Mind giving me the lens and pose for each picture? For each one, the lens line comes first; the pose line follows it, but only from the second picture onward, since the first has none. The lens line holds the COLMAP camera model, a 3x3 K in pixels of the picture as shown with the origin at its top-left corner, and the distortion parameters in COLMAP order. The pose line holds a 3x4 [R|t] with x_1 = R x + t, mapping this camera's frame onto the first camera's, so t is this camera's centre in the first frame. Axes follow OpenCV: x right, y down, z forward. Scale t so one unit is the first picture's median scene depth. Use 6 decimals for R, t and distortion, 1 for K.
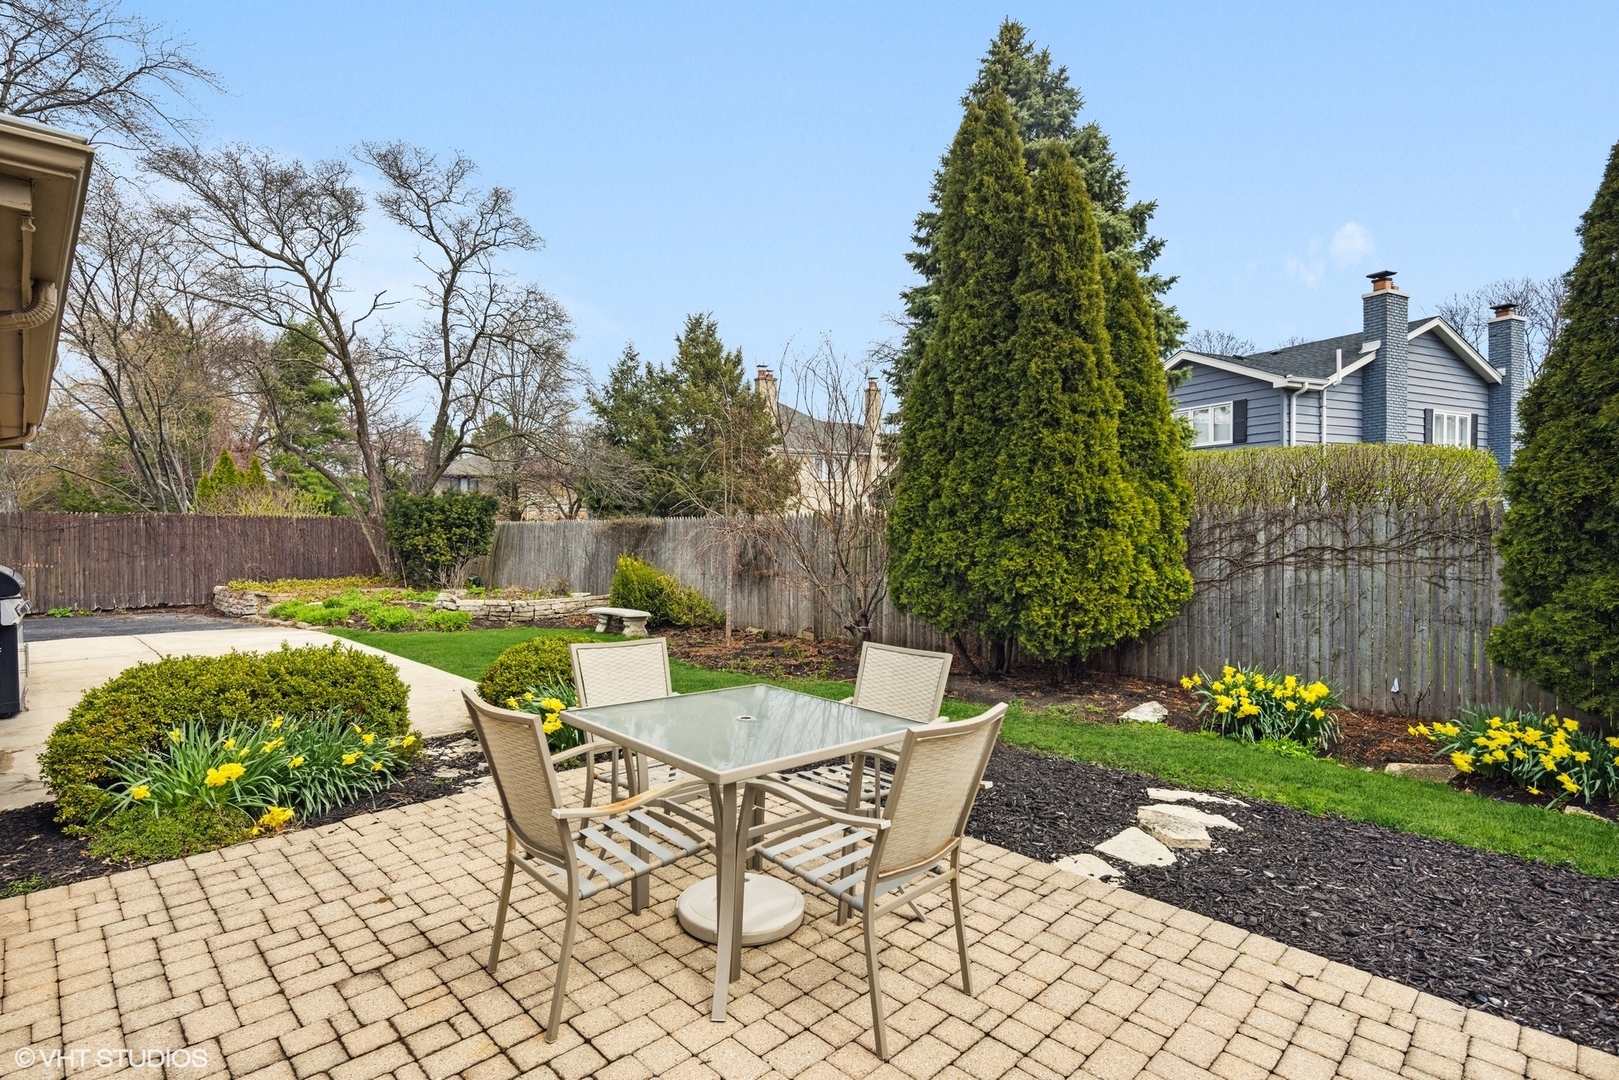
lens RADIAL K [[797.1, 0, 802.1], [0, 797.1, 529.5], [0, 0, 1]] dist [0.009266, -0.003332]
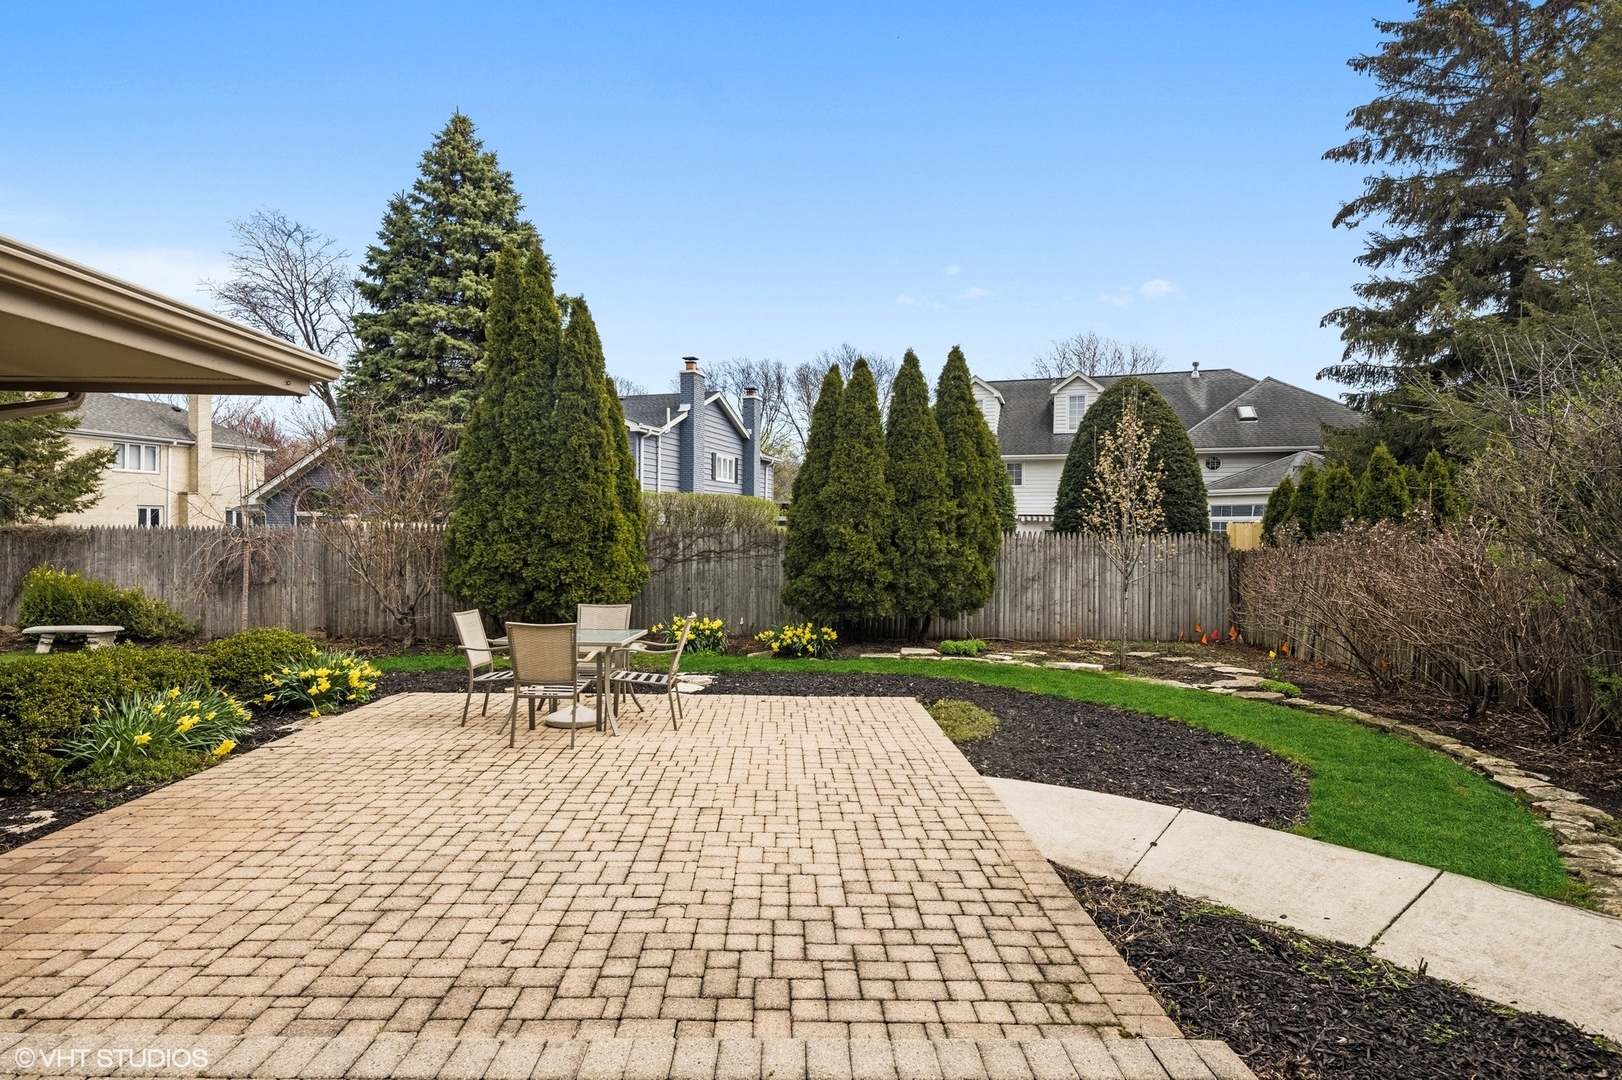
lens RADIAL K [[798.6, 0, 808.9], [0, 798.6, 540.4], [0, 0, 1]] dist [0.009266, -0.003332]
pose [[0.683738, -0.005828, 0.729704, -0.525337], [-0.005466, 0.999899, 0.013107, -0.026351], [-0.729707, -0.012950, 0.683637, -0.418105]]
